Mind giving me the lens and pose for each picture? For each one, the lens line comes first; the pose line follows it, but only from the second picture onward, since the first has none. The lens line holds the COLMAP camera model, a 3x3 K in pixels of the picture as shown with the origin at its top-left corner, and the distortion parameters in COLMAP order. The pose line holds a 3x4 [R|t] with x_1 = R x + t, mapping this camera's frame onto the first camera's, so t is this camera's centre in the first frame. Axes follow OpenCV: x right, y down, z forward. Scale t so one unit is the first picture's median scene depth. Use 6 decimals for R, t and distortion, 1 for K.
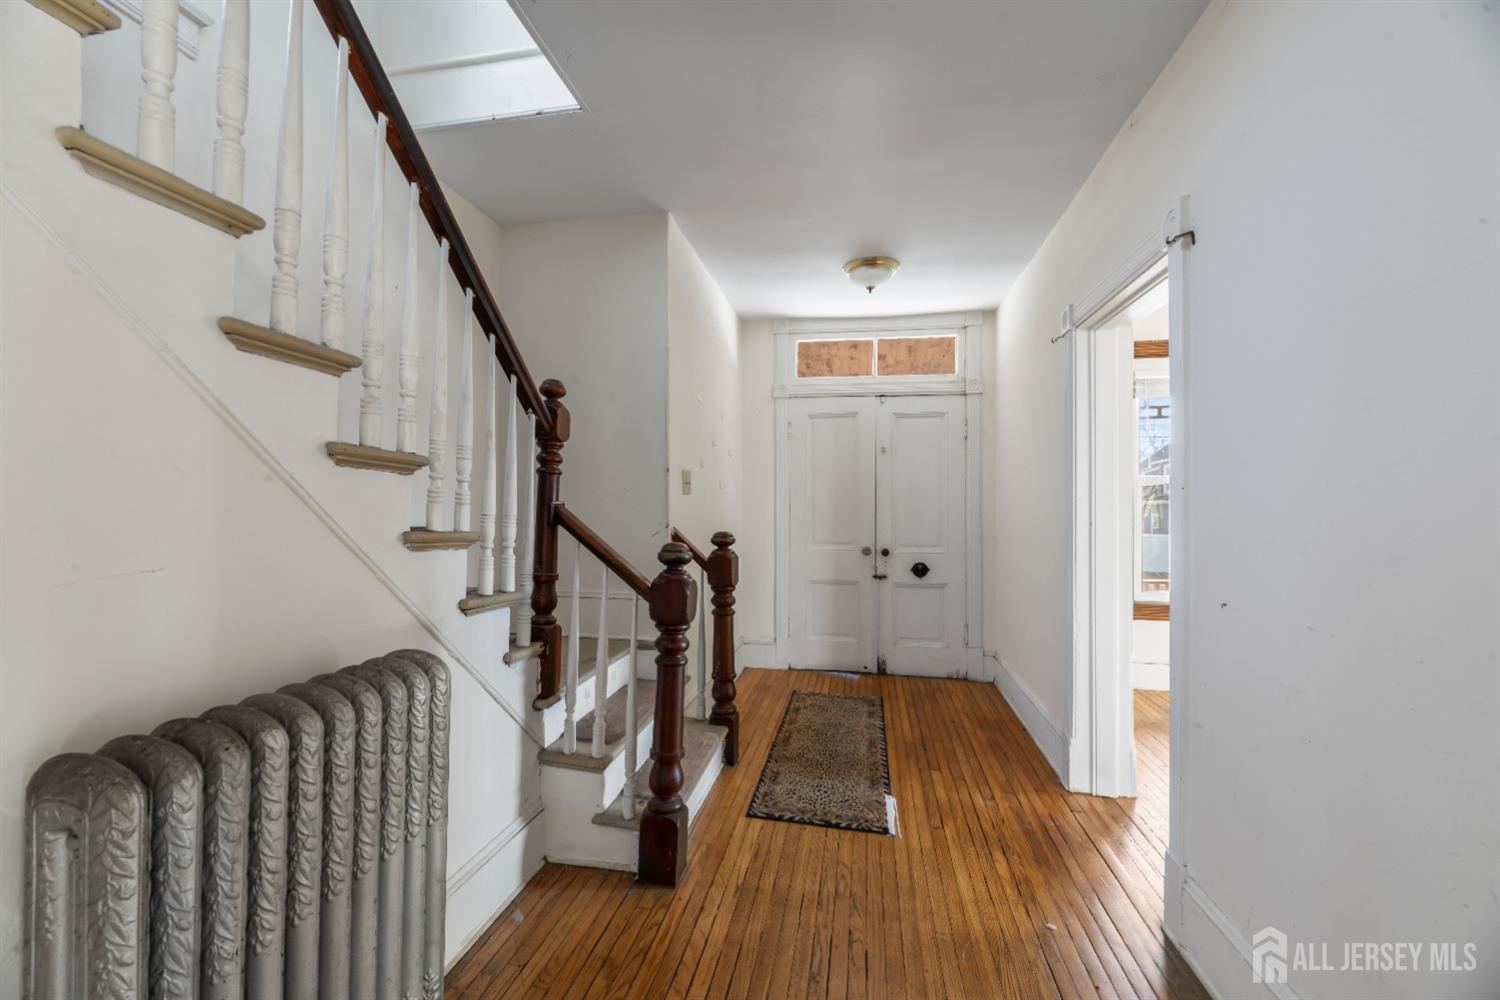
lens RADIAL K [[602.7, 0, 744.9], [0, 602.7, 502.8], [0, 0, 1]] dist [0.001358, -0.000189]
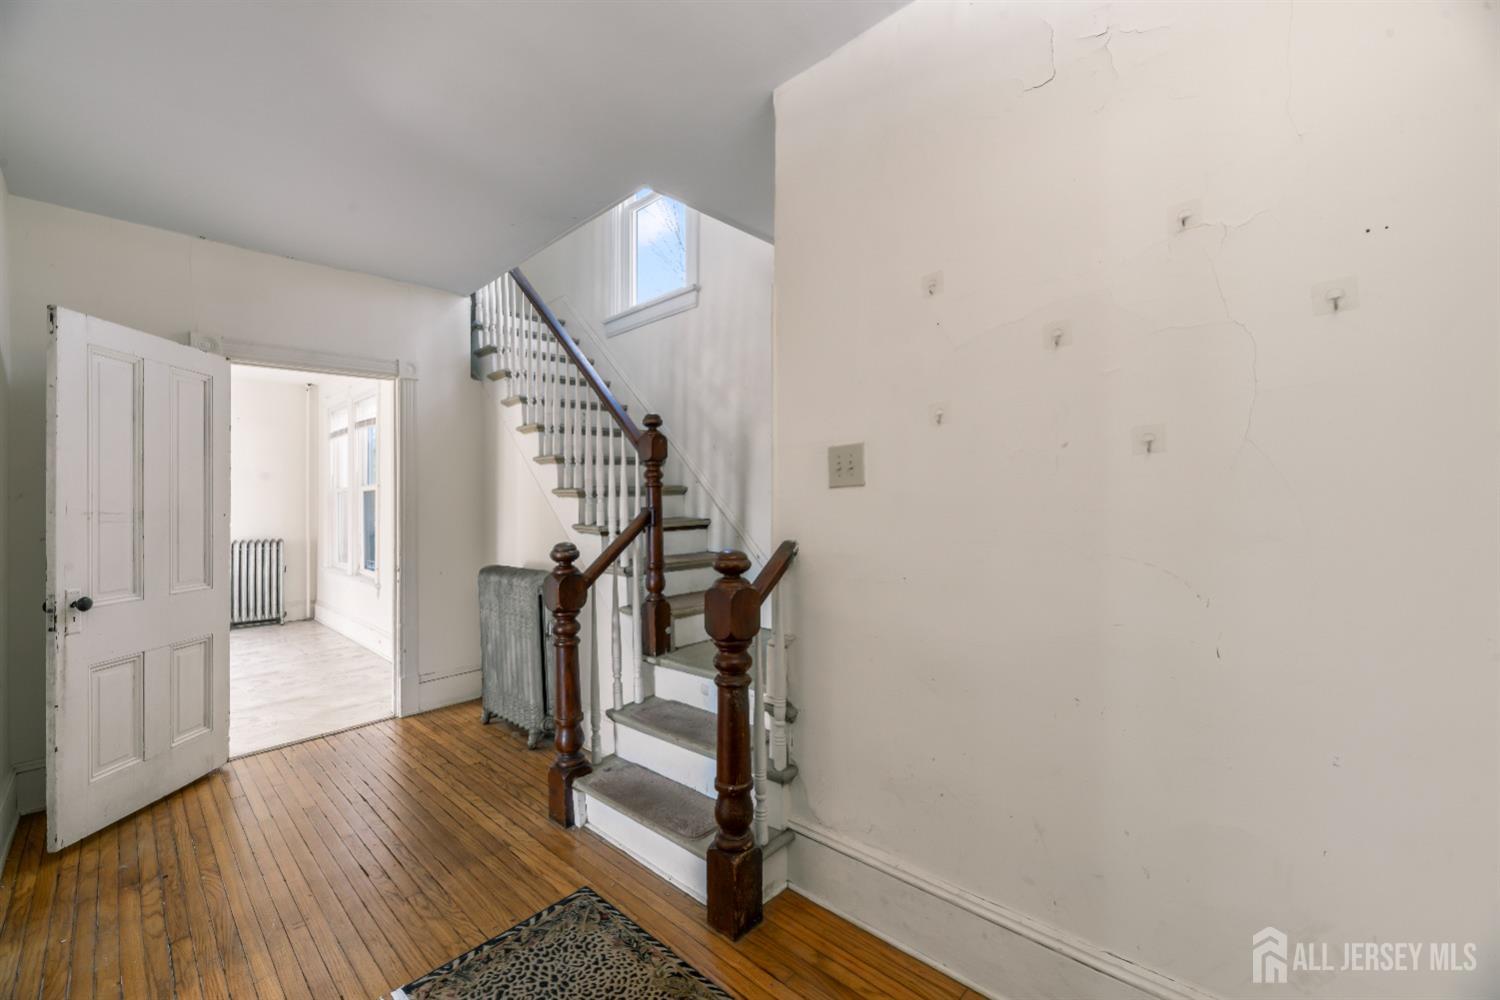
lens RADIAL K [[602.7, 0, 742.5], [0, 602.7, 509.5], [0, 0, 1]] dist [0.001358, -0.000189]
pose [[-0.544611, -0.015604, -0.838544, 0.684726], [0.008870, 0.999664, -0.024362, 0.033531], [0.838642, -0.020706, -0.544289, 1.924020]]
